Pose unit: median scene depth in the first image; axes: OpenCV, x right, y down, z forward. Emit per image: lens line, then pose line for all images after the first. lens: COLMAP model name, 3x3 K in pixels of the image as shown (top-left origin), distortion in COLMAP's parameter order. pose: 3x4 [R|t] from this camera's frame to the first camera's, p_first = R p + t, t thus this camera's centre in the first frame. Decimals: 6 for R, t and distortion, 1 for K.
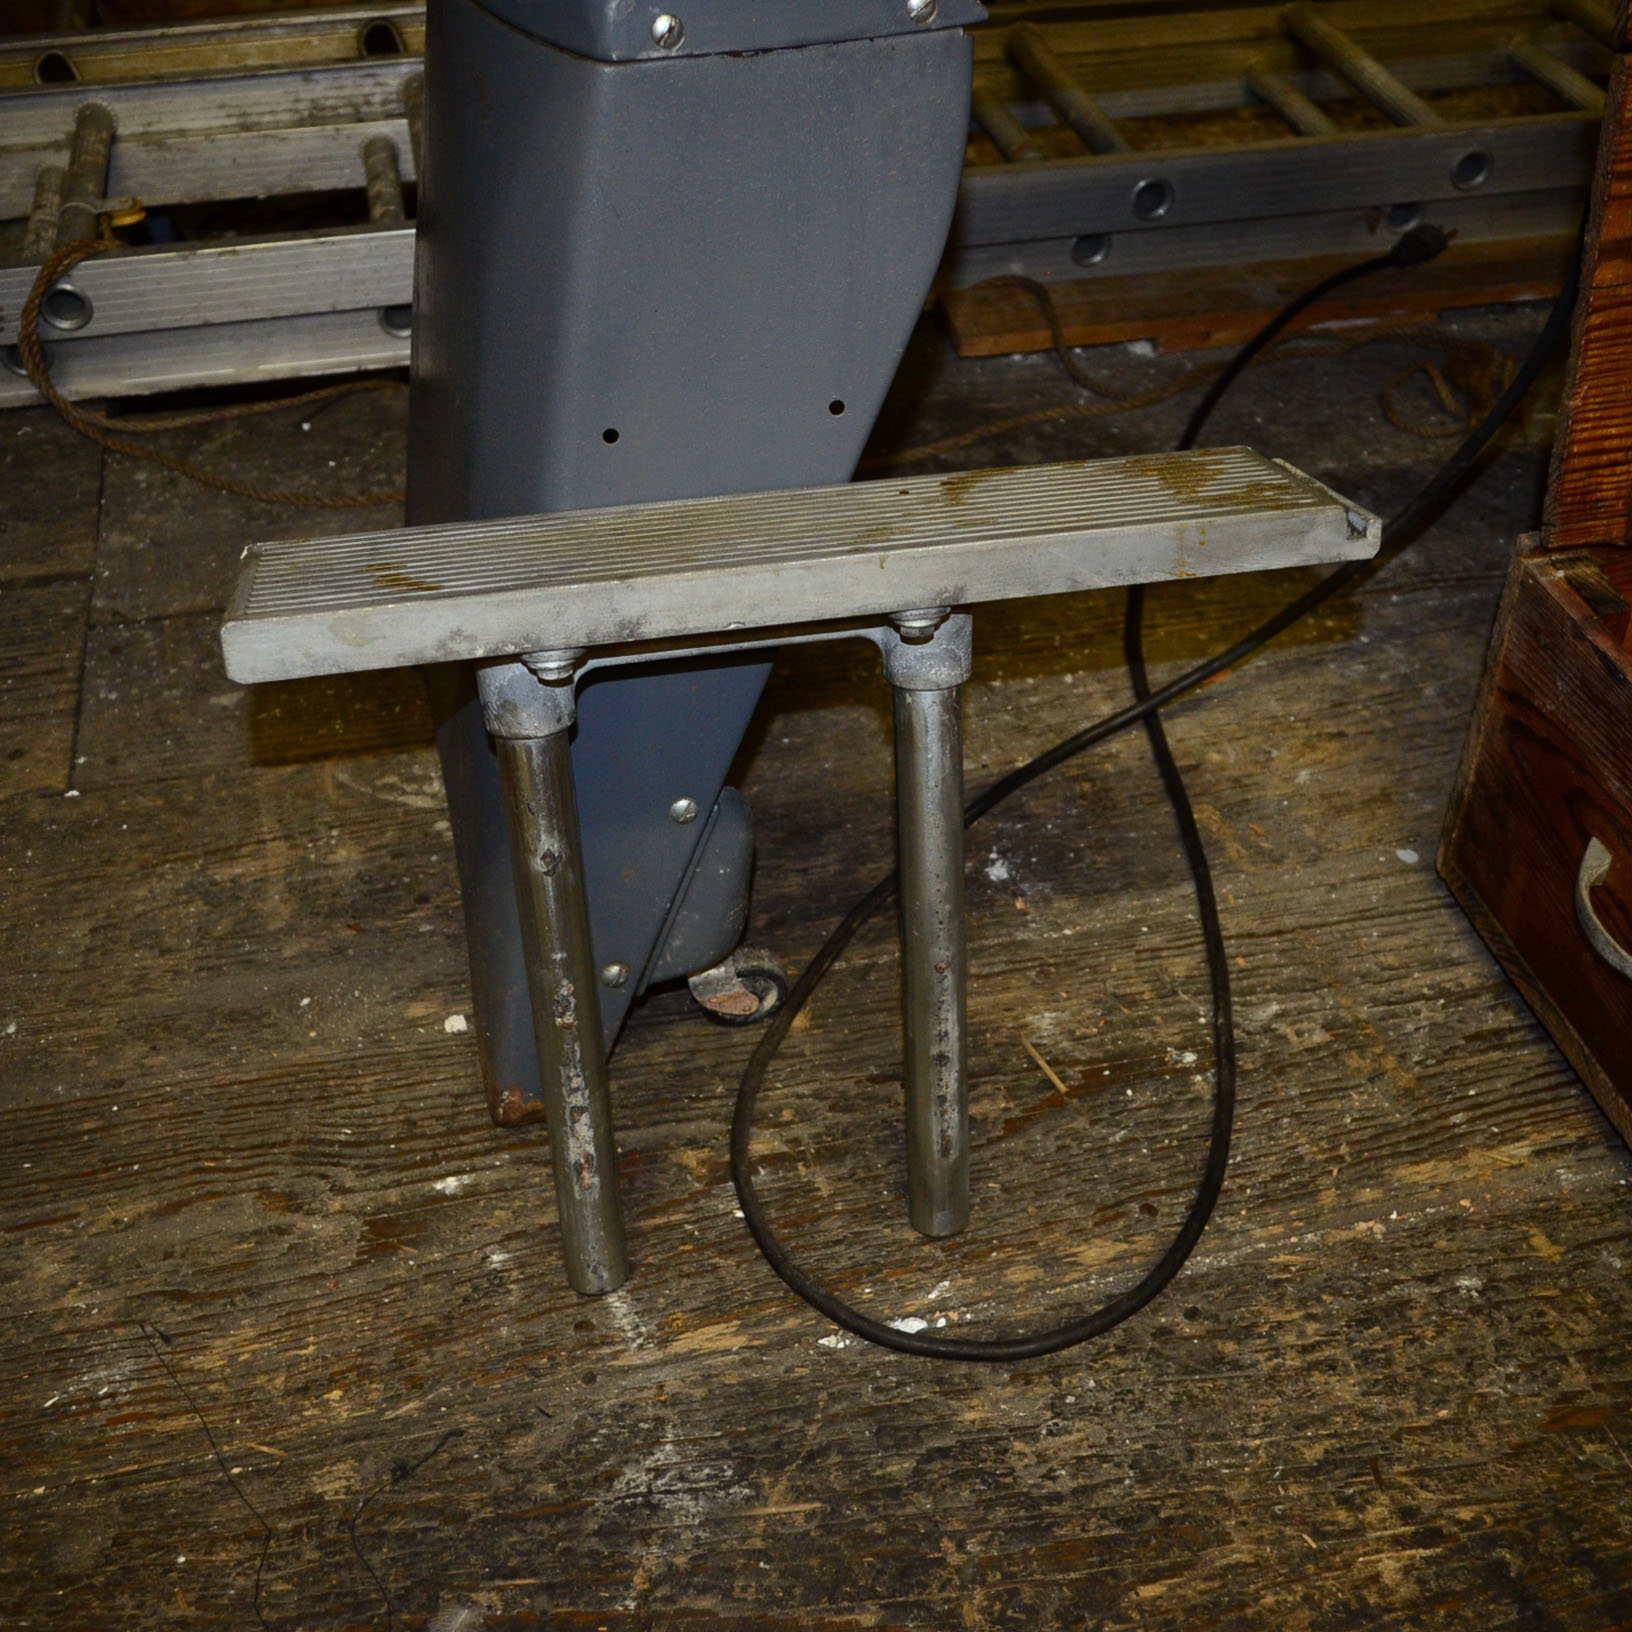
lens RADIAL K [[1880.0, 0, 840.3], [0, 1880.0, 833.7], [0, 0, 1]] dist [-0.010596, 0.000000]
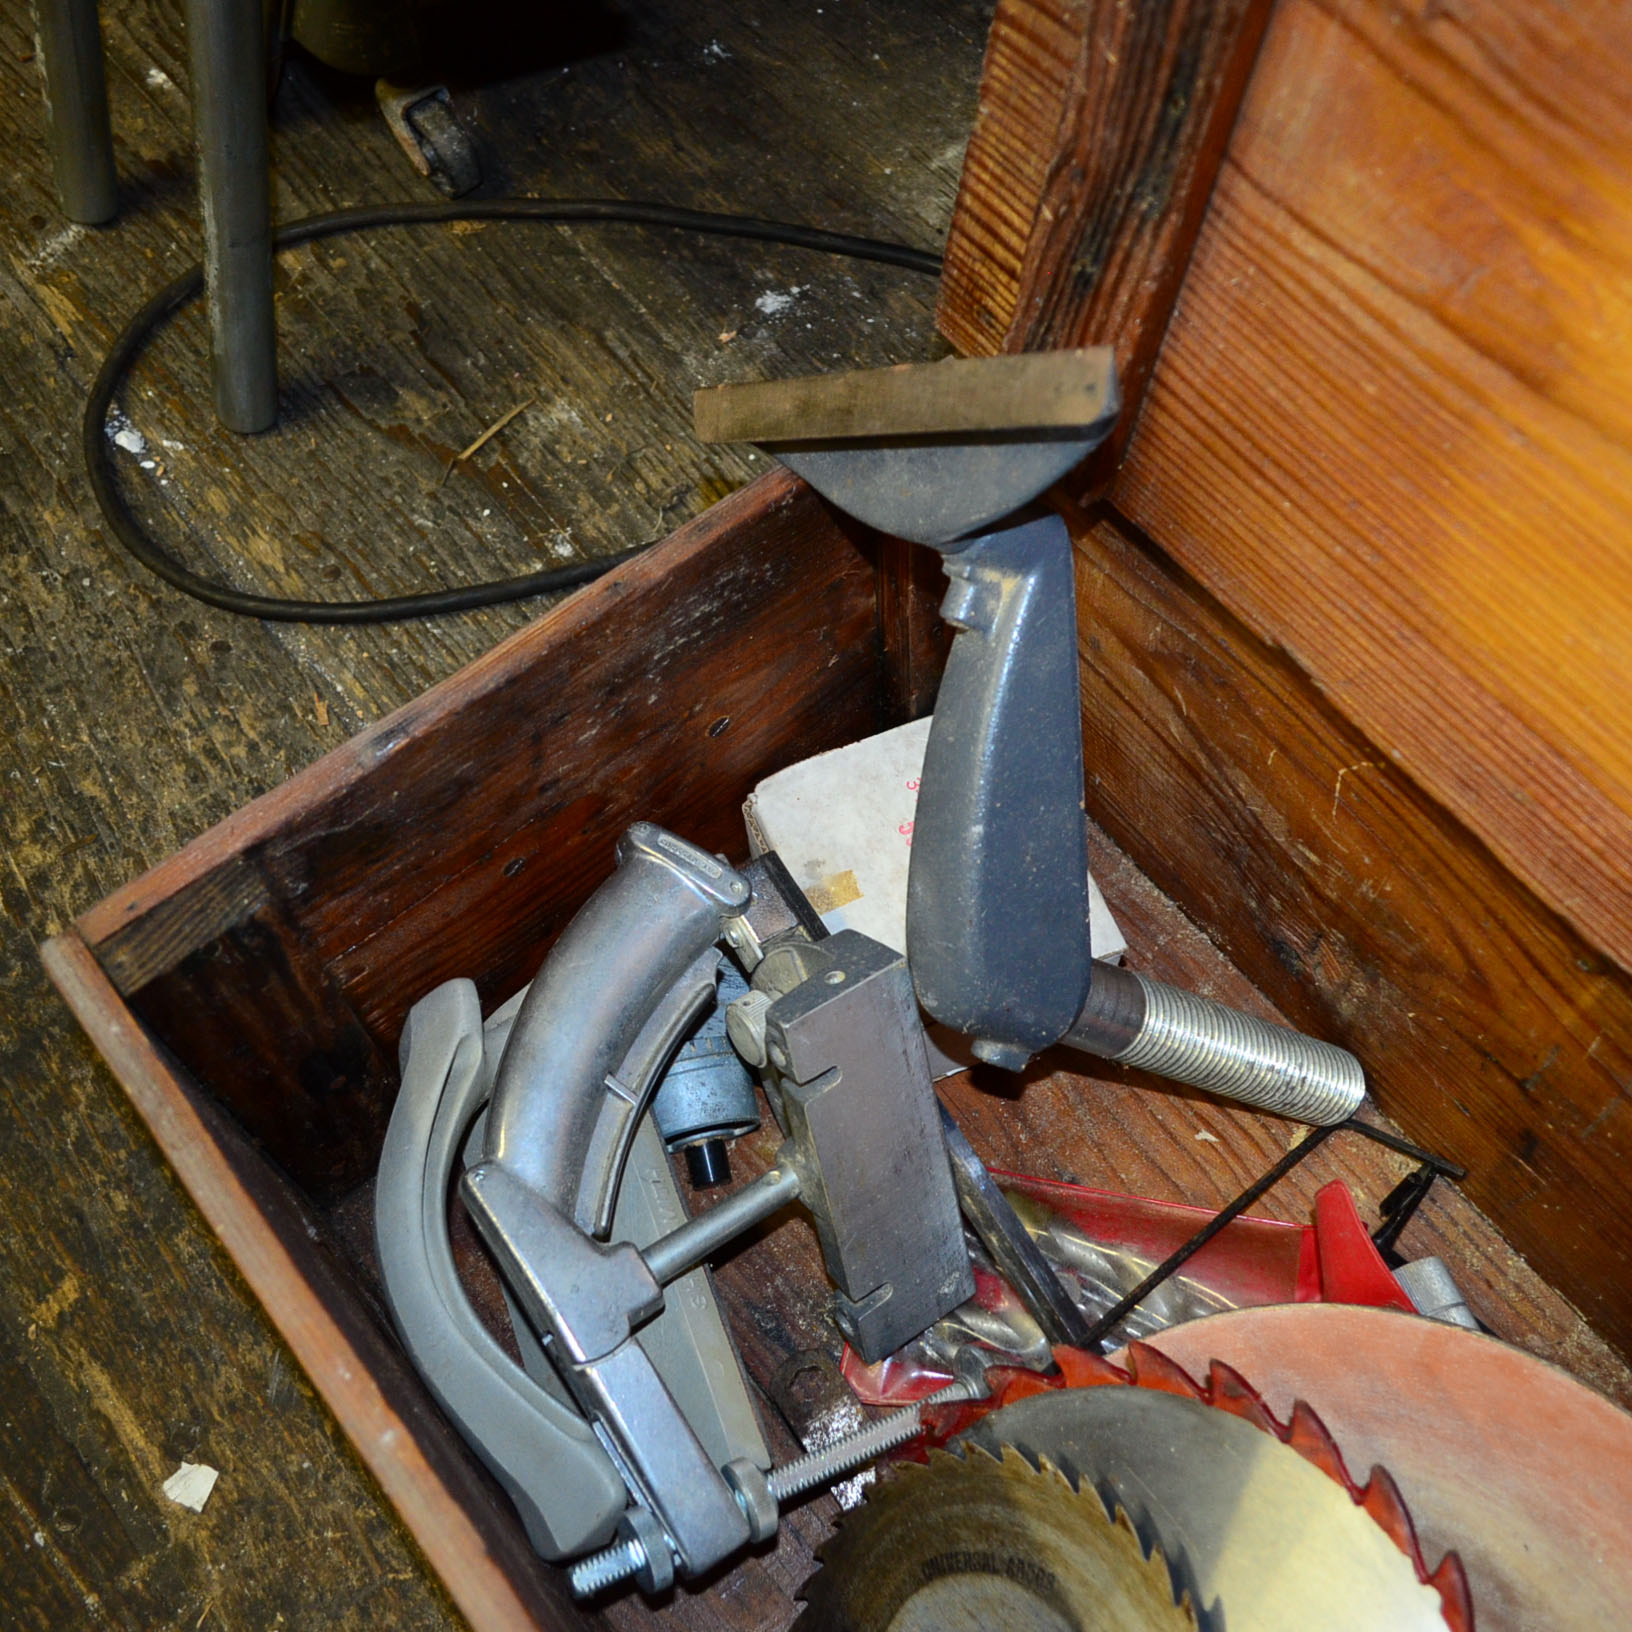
lens RADIAL K [[1880.0, 0, 814.6], [0, 1880.0, 818.3], [0, 0, 1]] dist [-0.010596, 0.000000]
pose [[0.425557, 0.801510, -0.420099, 0.785900], [-0.590046, 0.597742, 0.542725, -0.384614], [0.686110, 0.016918, 0.727301, 0.523934]]
